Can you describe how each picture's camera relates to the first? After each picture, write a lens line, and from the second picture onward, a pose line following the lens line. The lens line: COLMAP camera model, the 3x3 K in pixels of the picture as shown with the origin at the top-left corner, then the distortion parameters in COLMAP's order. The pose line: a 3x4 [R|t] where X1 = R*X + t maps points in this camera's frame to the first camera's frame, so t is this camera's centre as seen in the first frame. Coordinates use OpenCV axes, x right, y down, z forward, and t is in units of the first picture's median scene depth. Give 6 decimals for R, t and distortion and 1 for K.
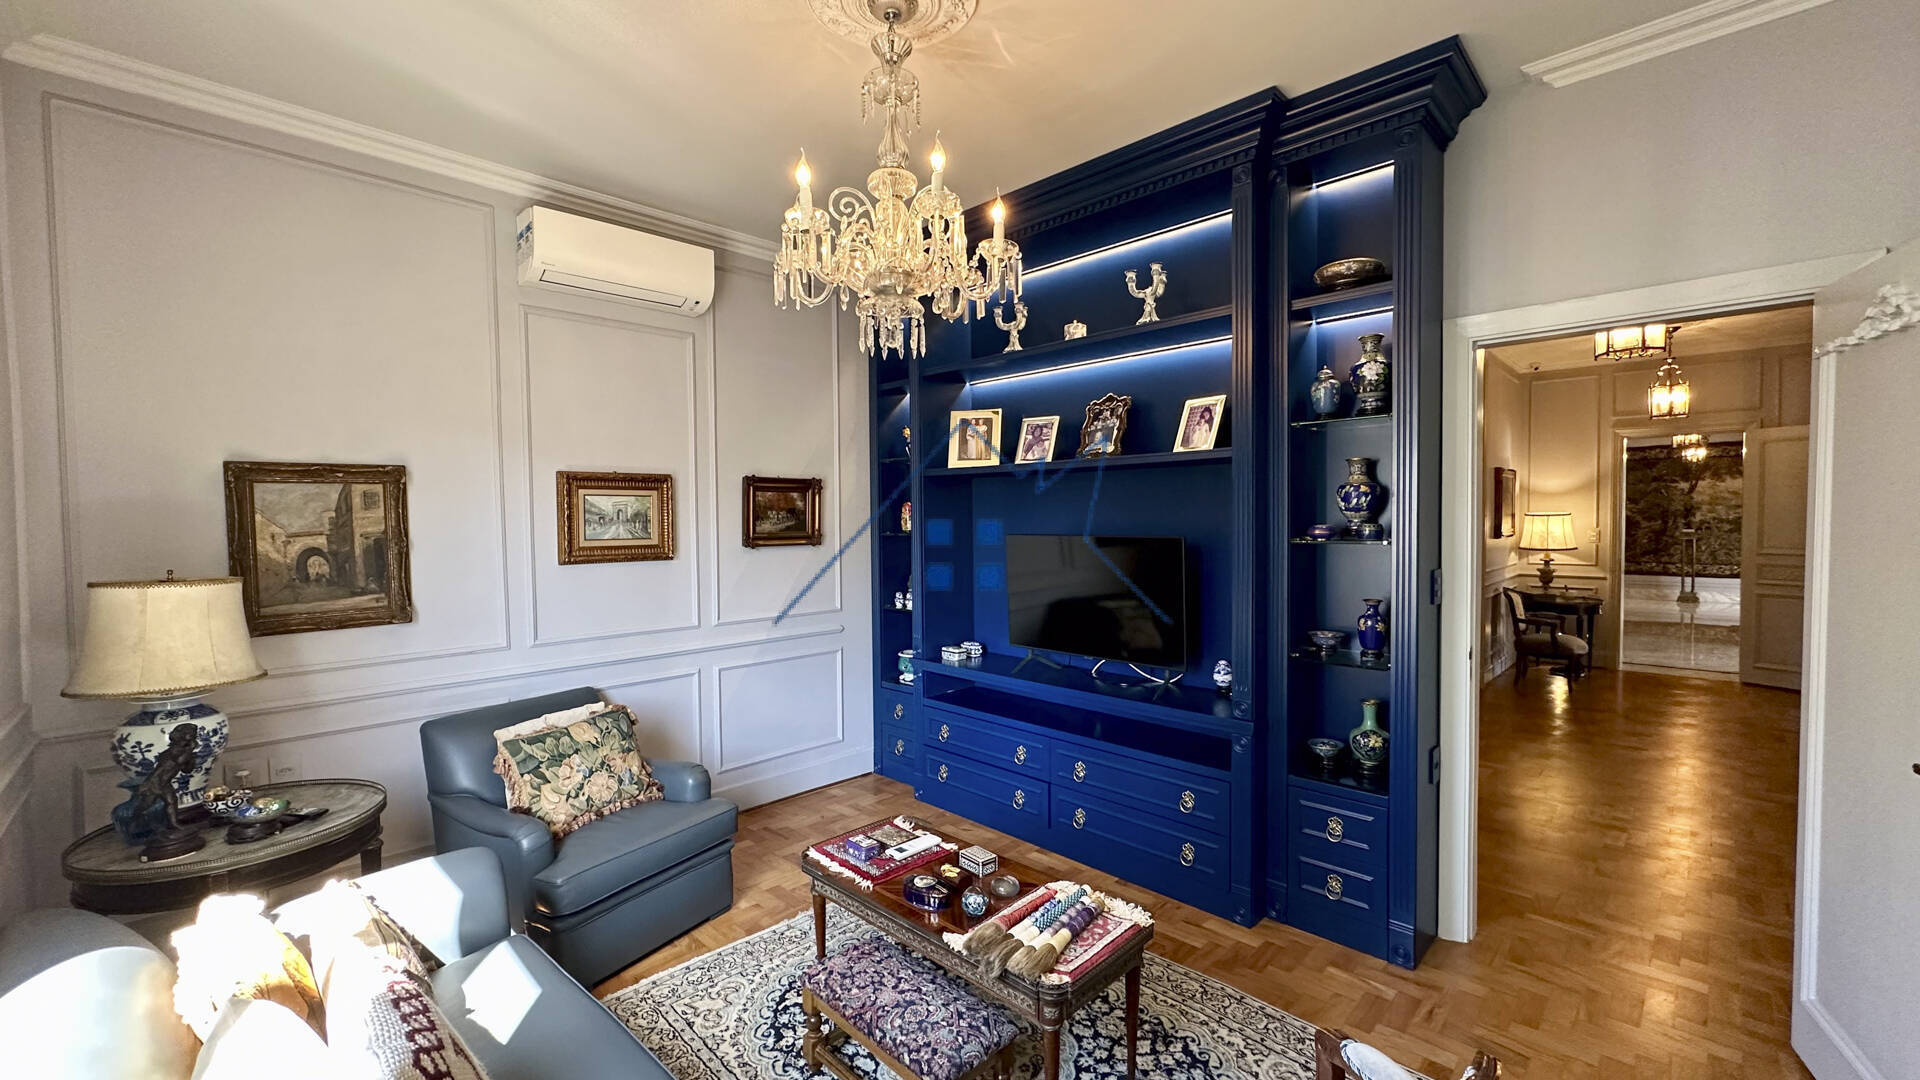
lens RADIAL K [[765.8, 0, 960.0], [0, 765.8, 540.0], [0, 0, 1]] dist [-0.002048, 0.000439]
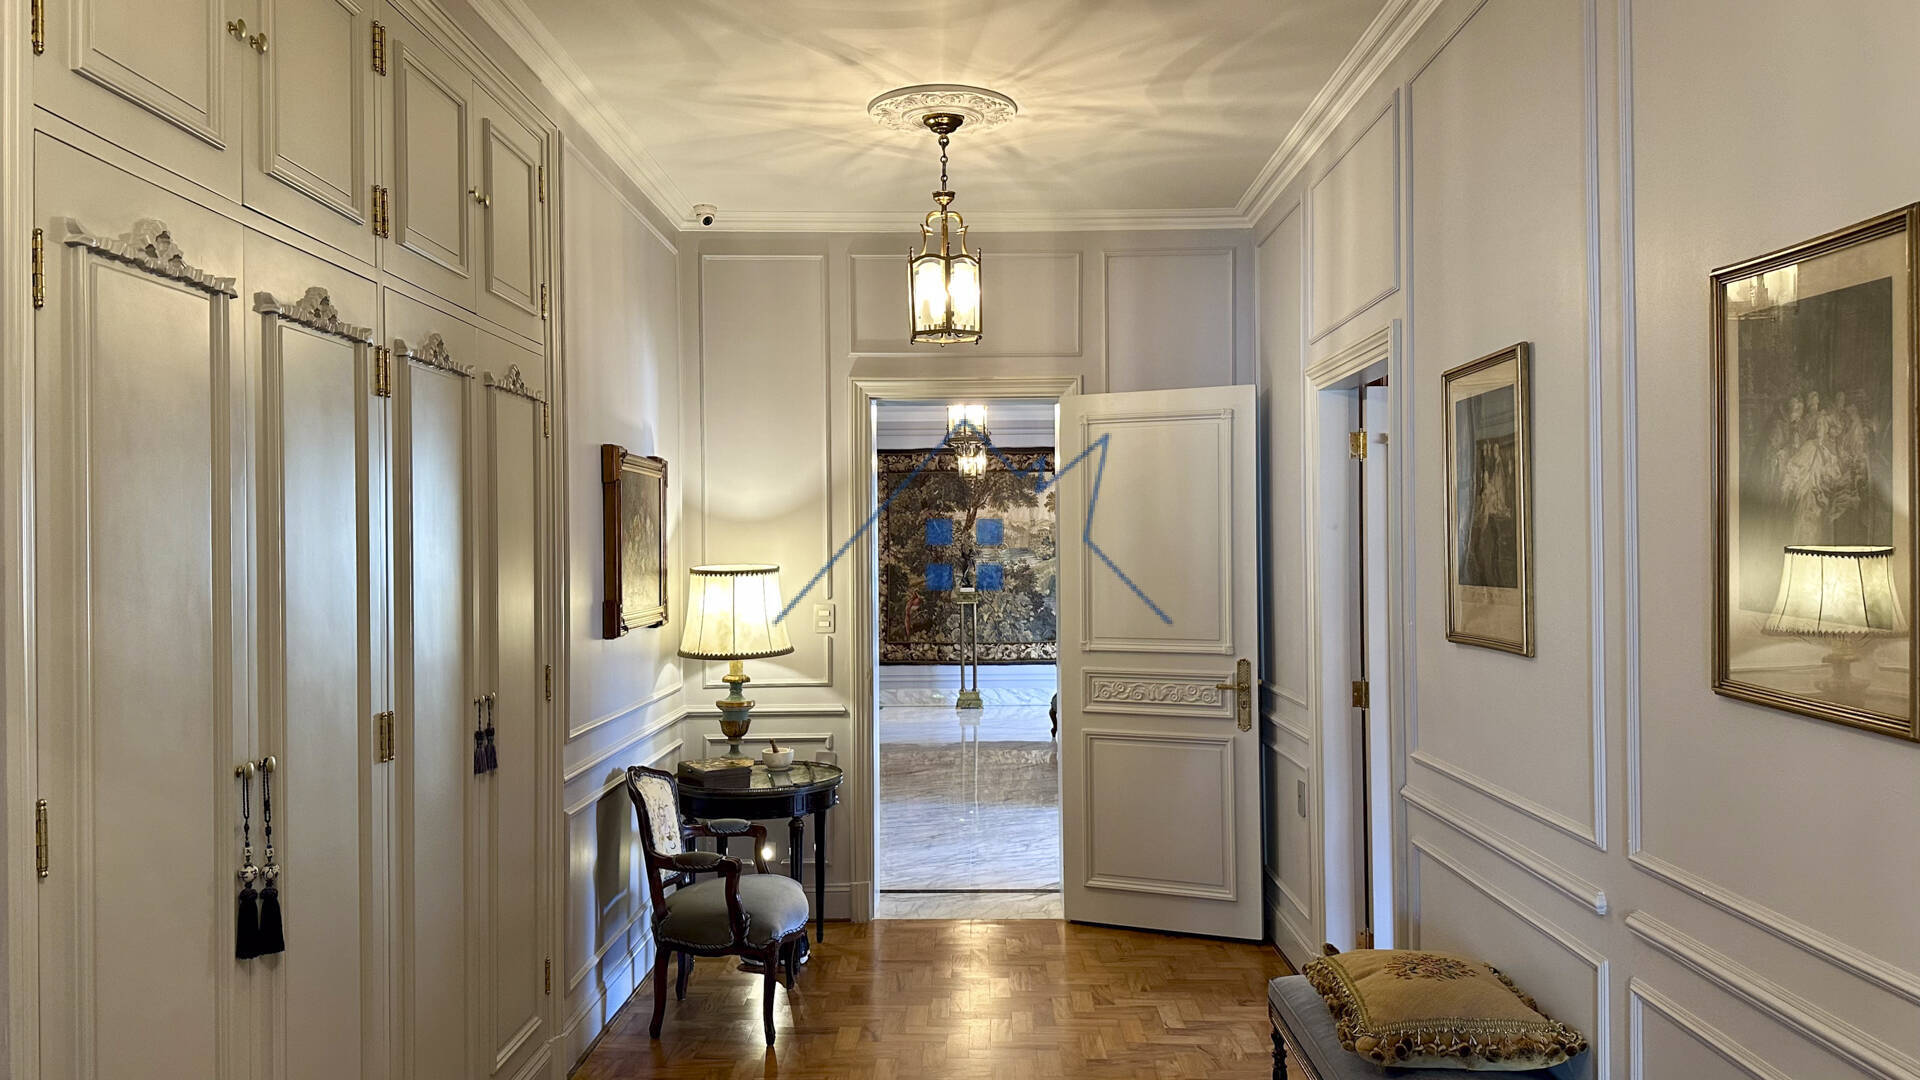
lens RADIAL K [[1345.9, 0, 969.5], [0, 1345.9, 540.4], [0, 0, 1]] dist [0.122118, -0.164911]
pose [[0.718079, 0.009421, 0.695897, 0.223994], [0.023366, 0.999018, -0.037635, -0.012212], [-0.695569, 0.043285, 0.717154, 0.246621]]
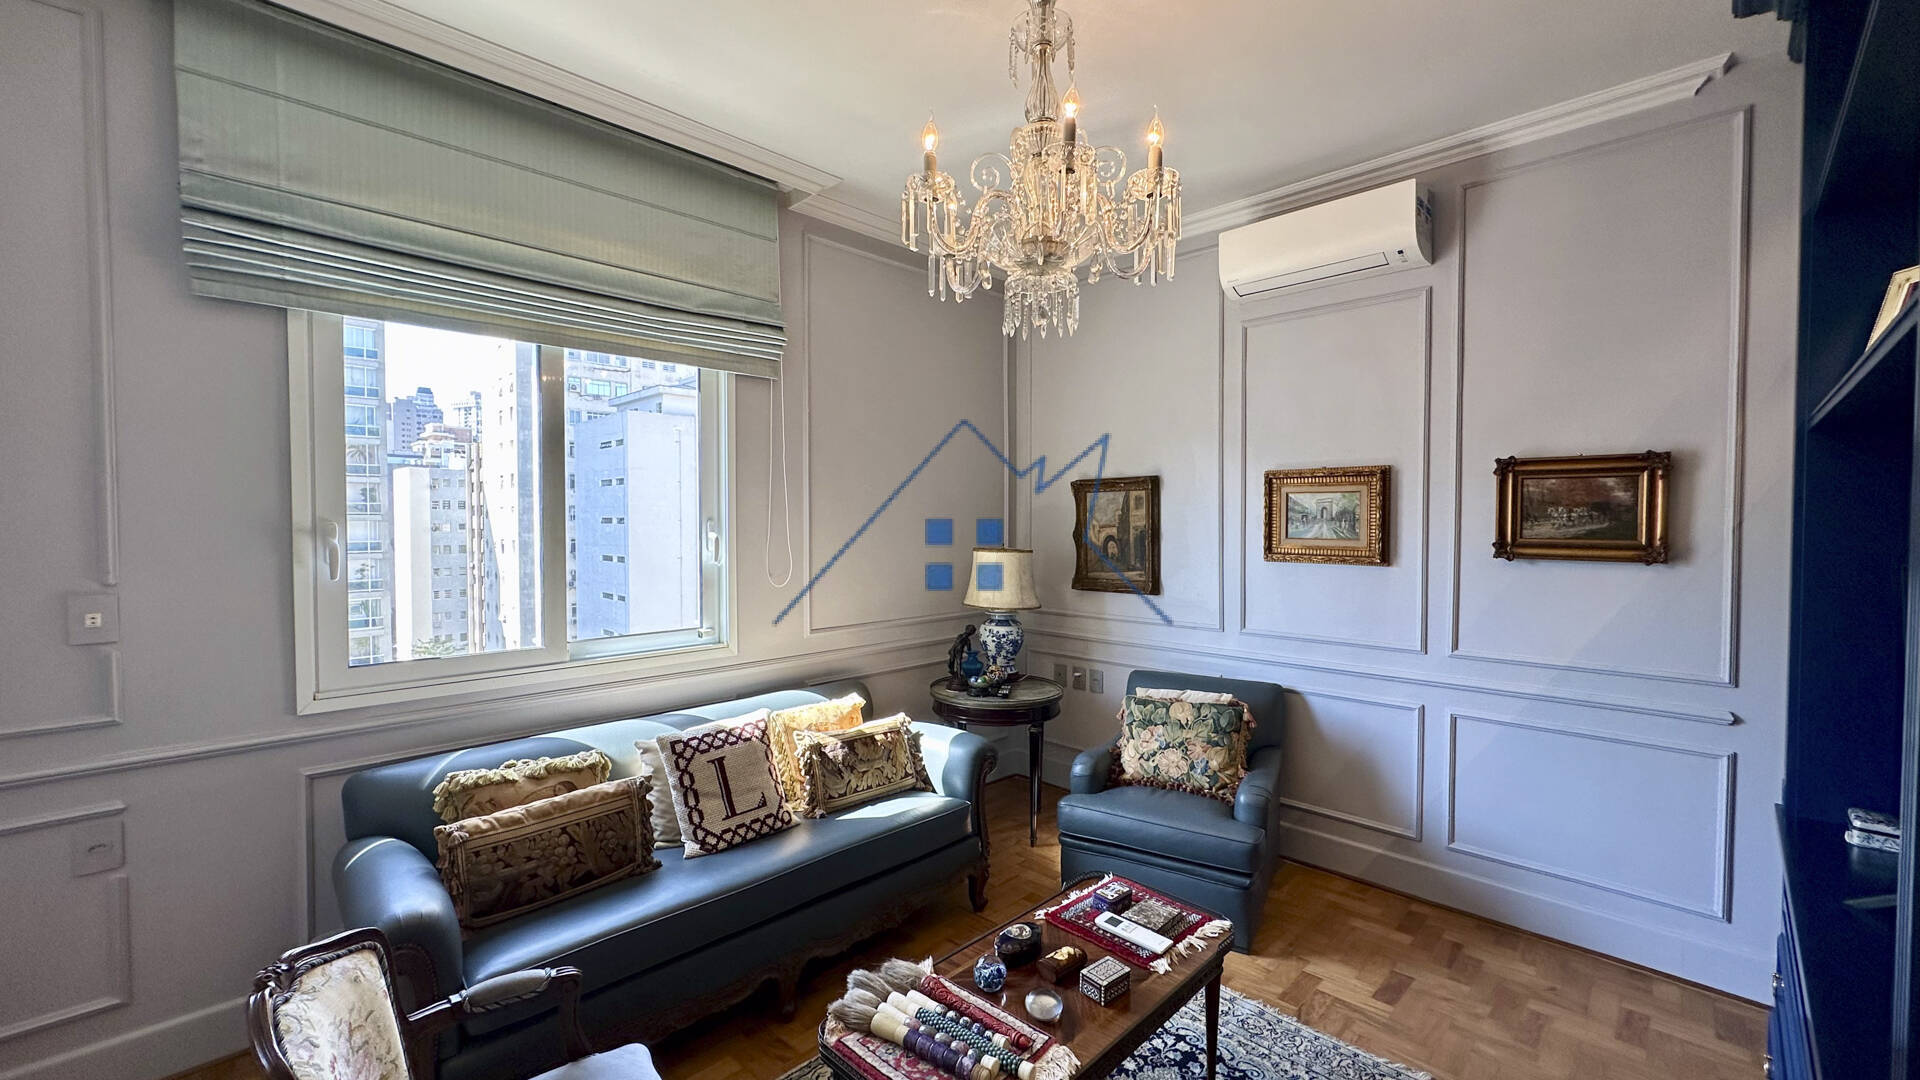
lens RADIAL K [[765.8, 0, 960.0], [0, 765.8, 540.0], [0, 0, 1]] dist [-0.002048, 0.000439]
pose [[0.002650, 0.034961, -0.999385, 0.575973], [-0.032675, 0.998858, 0.034856, -0.021009], [0.999463, 0.032562, 0.003789, 0.648319]]
